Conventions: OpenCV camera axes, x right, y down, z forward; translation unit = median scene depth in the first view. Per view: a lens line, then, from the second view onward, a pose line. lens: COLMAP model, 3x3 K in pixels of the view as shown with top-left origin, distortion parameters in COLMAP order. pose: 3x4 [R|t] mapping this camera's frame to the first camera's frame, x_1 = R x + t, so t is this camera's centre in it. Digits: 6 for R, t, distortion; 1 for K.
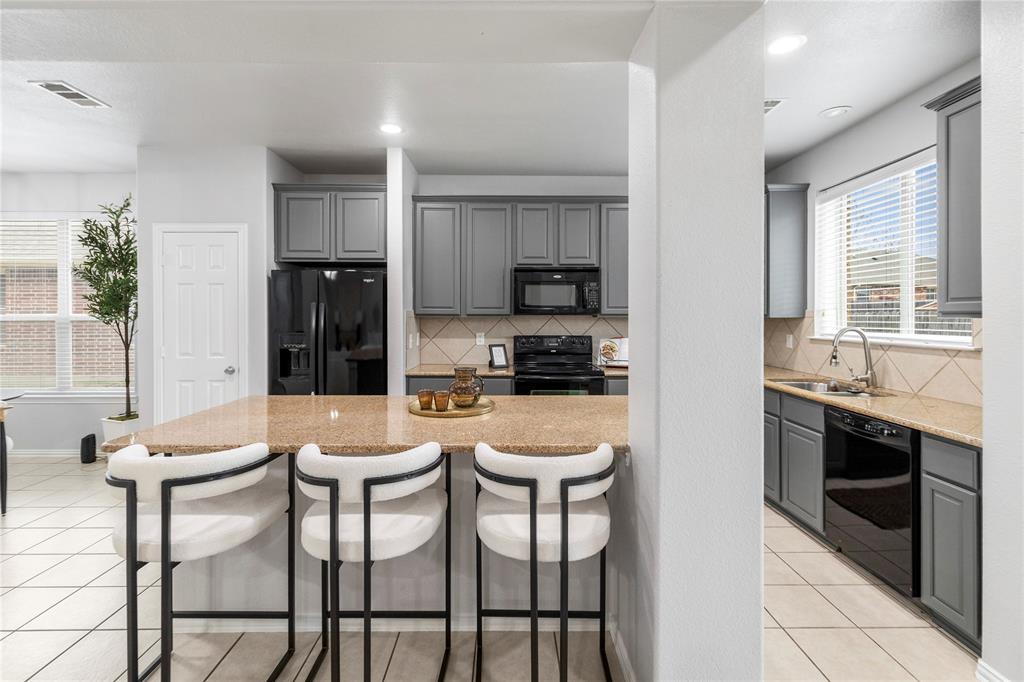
lens RADIAL K [[486.2, 0, 501.2], [0, 486.2, 317.6], [0, 0, 1]] dist [0.011880, 0.000042]
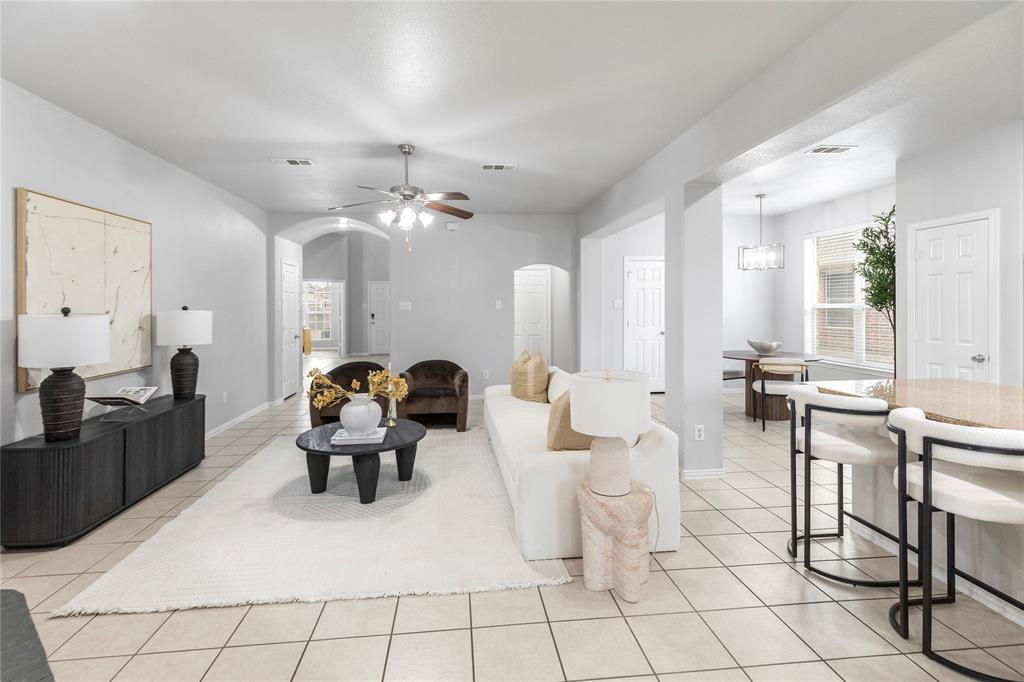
lens RADIAL K [[480.0, 0, 518.0], [0, 480.0, 307.9], [0, 0, 1]] dist [0.000280, 0.000064]
pose [[0.132831, 0.002932, -0.991134, 0.284217], [-0.001290, 0.999995, 0.002785, 0.003396], [0.991138, 0.000909, 0.132834, -0.061927]]
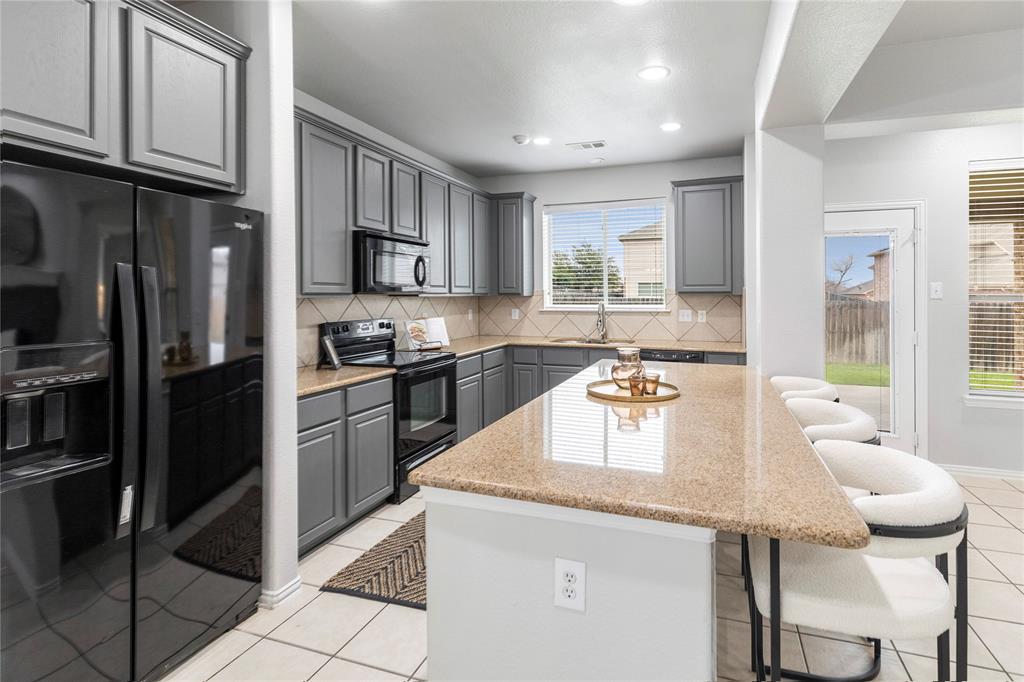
lens RADIAL K [[477.8, 0, 542.9], [0, 477.8, 291.9], [0, 0, 1]] dist [-0.000889, -0.000106]
pose [[0.333617, 0.002849, 0.942705, -0.617231], [0.008015, 0.999951, -0.005858, -0.002825], [-0.942675, 0.009510, 0.333577, 0.533510]]
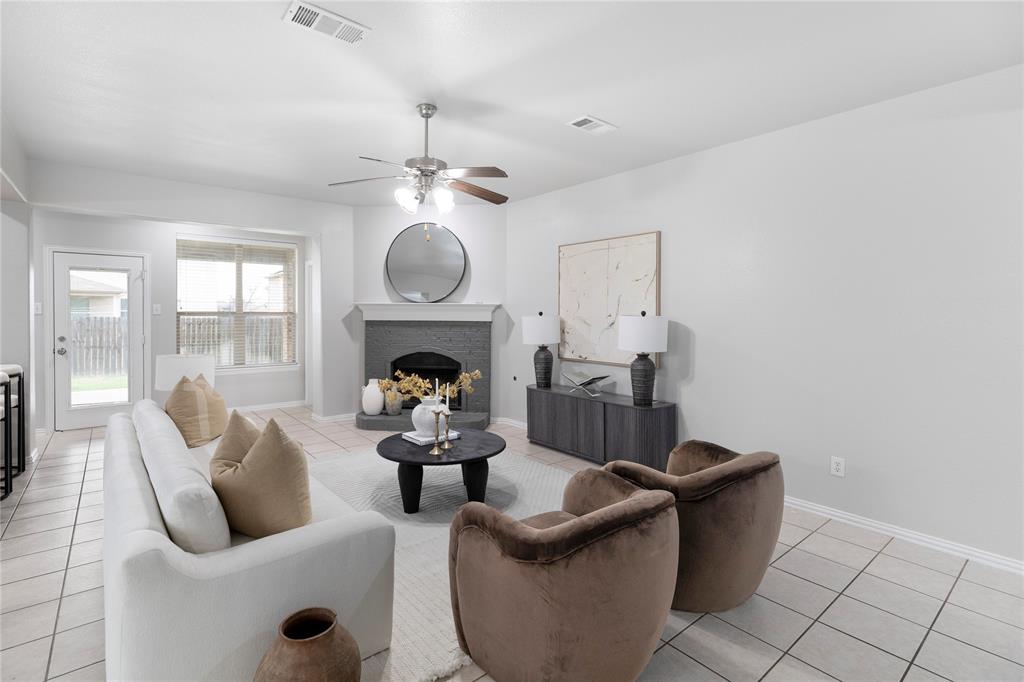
lens RADIAL K [[486.2, 0, 501.2], [0, 486.2, 317.6], [0, 0, 1]] dist [0.011880, 0.000042]
pose [[-0.620668, -0.011223, 0.783993, -1.381281], [0.003658, 0.999845, 0.017209, -0.000811], [-0.784065, 0.013550, -0.620531, 0.228715]]
